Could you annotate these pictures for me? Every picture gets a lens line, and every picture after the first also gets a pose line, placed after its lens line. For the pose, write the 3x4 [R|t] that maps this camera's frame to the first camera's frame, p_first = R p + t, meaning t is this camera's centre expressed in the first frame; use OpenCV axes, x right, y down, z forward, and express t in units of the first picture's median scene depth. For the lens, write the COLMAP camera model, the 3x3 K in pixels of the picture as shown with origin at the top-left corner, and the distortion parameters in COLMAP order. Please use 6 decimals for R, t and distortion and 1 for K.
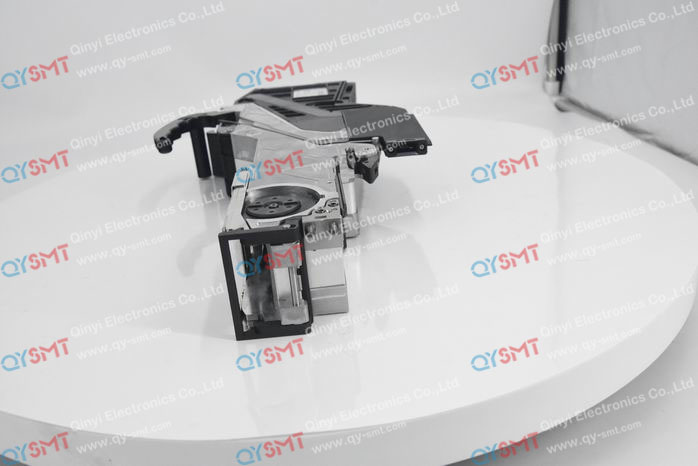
lens RADIAL K [[668.5, 0, 349.0], [0, 668.5, 233.0], [0, 0, 1]] dist [-0.007487, 0.009174]
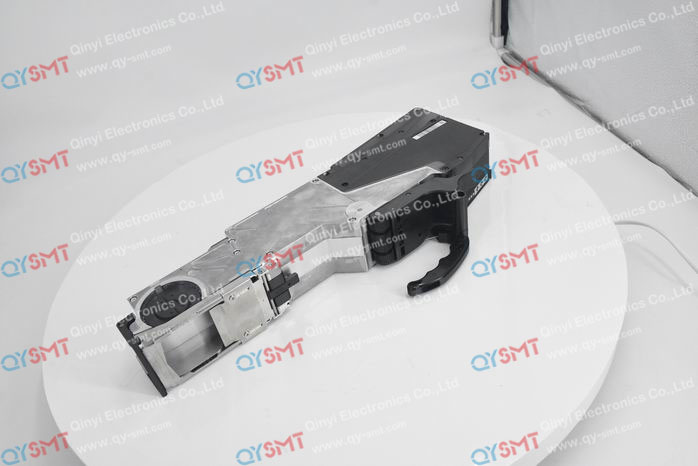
lens RADIAL K [[668.2, 0, 349.0], [0, 668.2, 233.0], [0, 0, 1]] dist [-0.002207, -0.002261]
pose [[1.000000, 0.000487, 0.000135, -0.000015], [-0.000487, 1.000000, -0.000525, 0.141876], [-0.000136, 0.000525, 1.000000, -0.000076]]
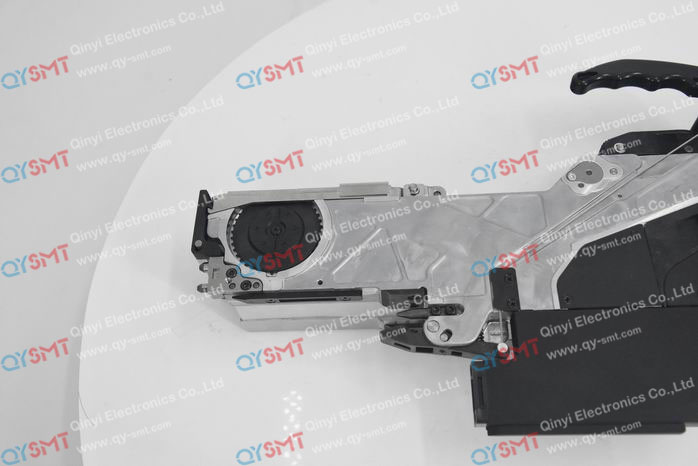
lens RADIAL K [[668.5, 0, 349.0], [0, 668.5, 233.0], [0, 0, 1]] dist [-0.007487, 0.009174]
pose [[1.000000, 0.000222, 0.000120, -0.000180], [-0.000222, 1.000000, -0.000878, -0.421175], [-0.000121, 0.000878, 1.000000, -0.000220]]
